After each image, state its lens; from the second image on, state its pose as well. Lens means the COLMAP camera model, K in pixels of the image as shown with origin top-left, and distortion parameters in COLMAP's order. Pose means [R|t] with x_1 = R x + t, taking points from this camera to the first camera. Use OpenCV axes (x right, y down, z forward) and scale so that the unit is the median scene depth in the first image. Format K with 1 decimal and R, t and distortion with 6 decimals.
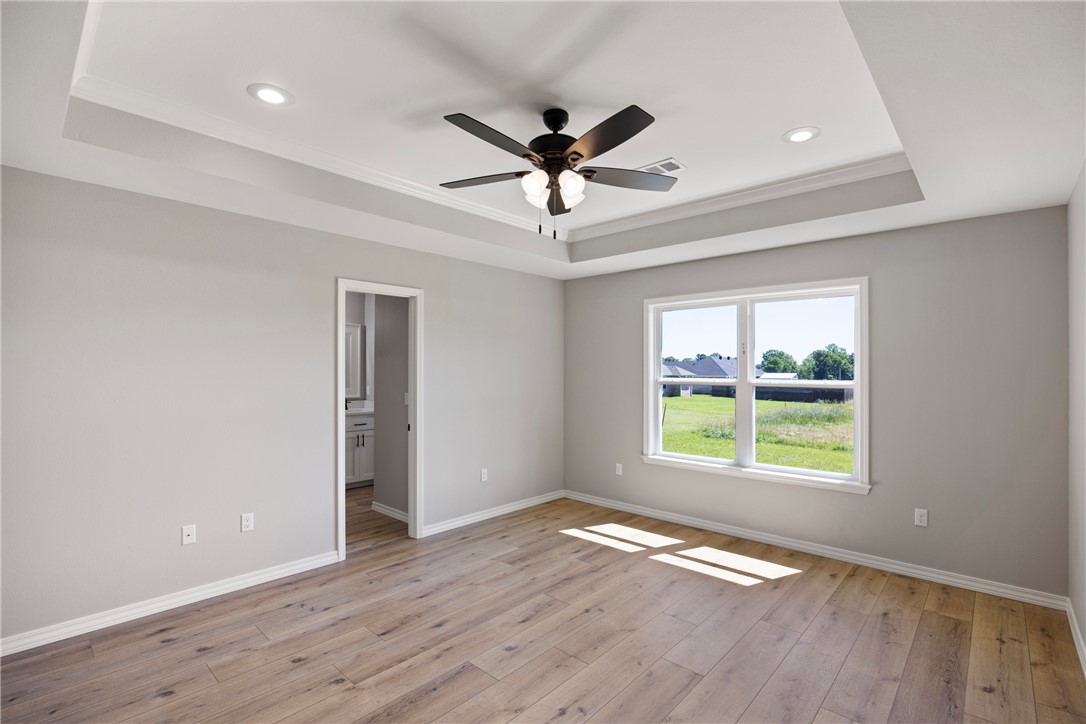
lens RADIAL K [[500.0, 0, 541.4], [0, 500.0, 363.8], [0, 0, 1]] dist [-0.015252, -0.000422]
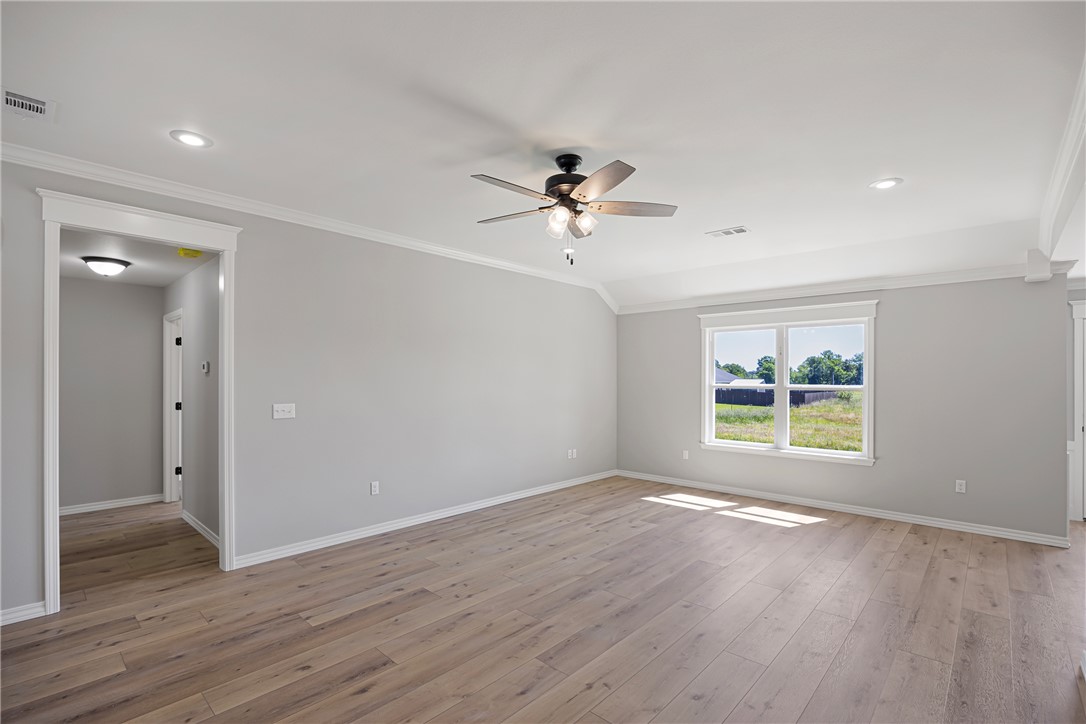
lens RADIAL K [[500.0, 0, 547.9], [0, 500.0, 372.5], [0, 0, 1]] dist [-0.015252, -0.000422]
pose [[0.999849, 0.003952, 0.016929, -0.252289], [-0.004061, 0.999971, 0.006395, -0.009155], [-0.016904, -0.006463, 0.999836, -0.344052]]
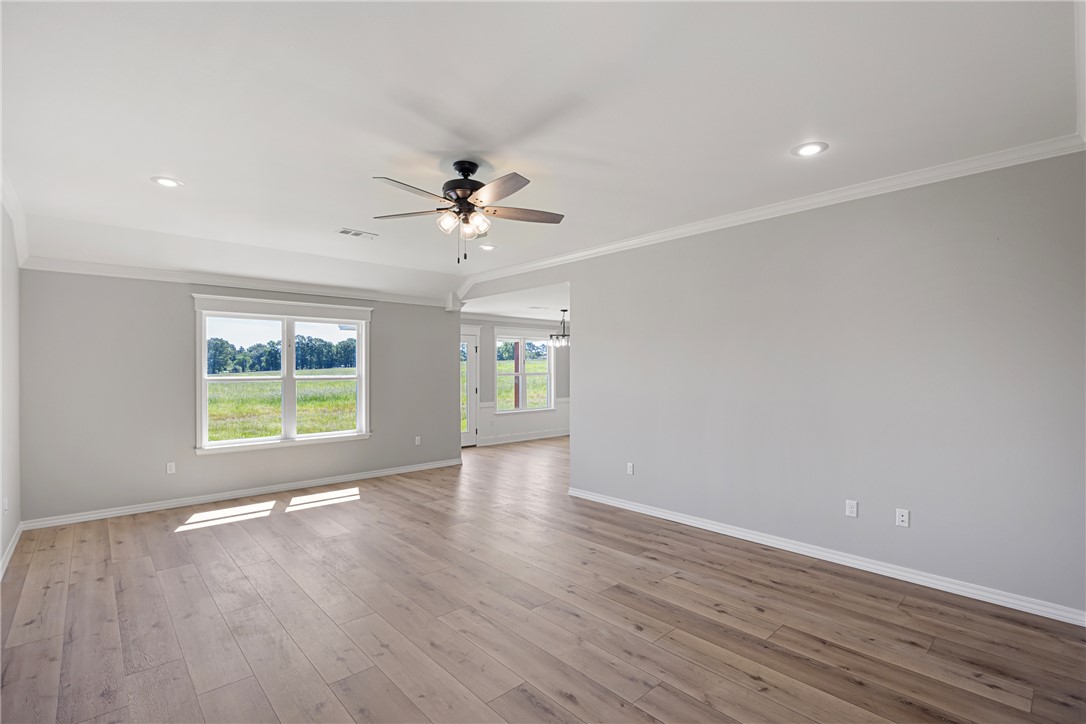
lens RADIAL K [[500.0, 0, 562.6], [0, 500.0, 370.2], [0, 0, 1]] dist [-0.015252, -0.000422]
pose [[0.044604, -0.005812, 0.998988, -0.967150], [-0.012173, 0.999906, 0.006361, -0.004463], [-0.998931, -0.012445, 0.044529, 0.189970]]
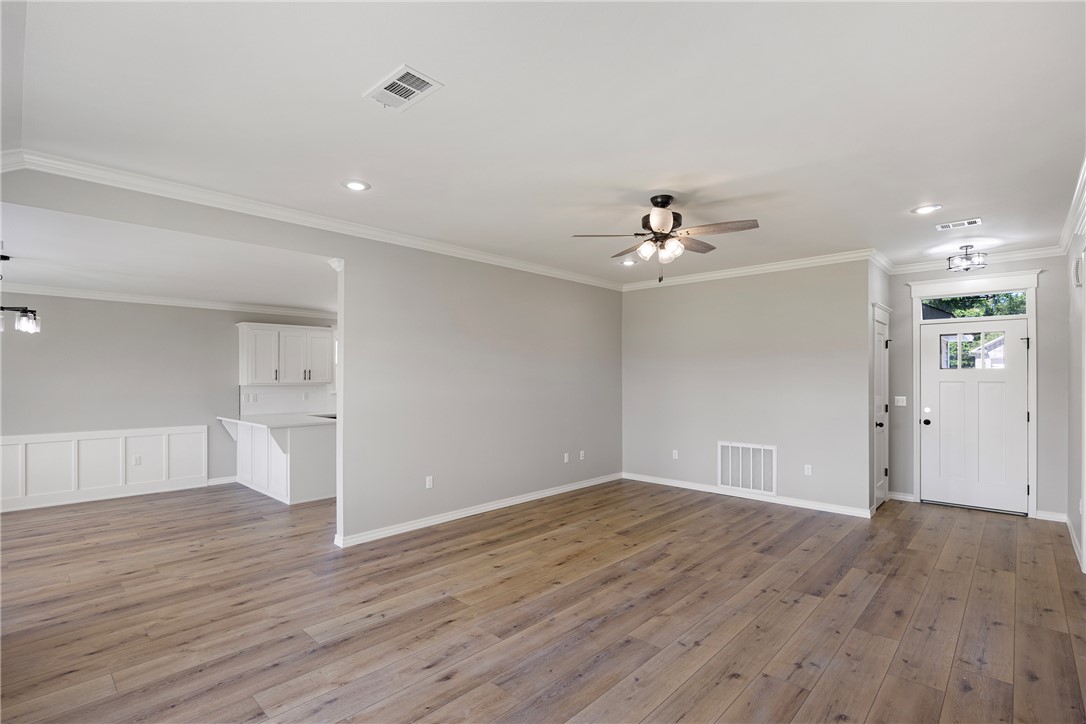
lens RADIAL K [[500.0, 0, 538.2], [0, 500.0, 377.5], [0, 0, 1]] dist [-0.015252, -0.000422]
pose [[-0.999939, 0.002234, 0.010783, -0.006603], [0.002095, 0.999915, -0.012877, 0.012444], [-0.010811, -0.012853, -0.999859, 1.241802]]
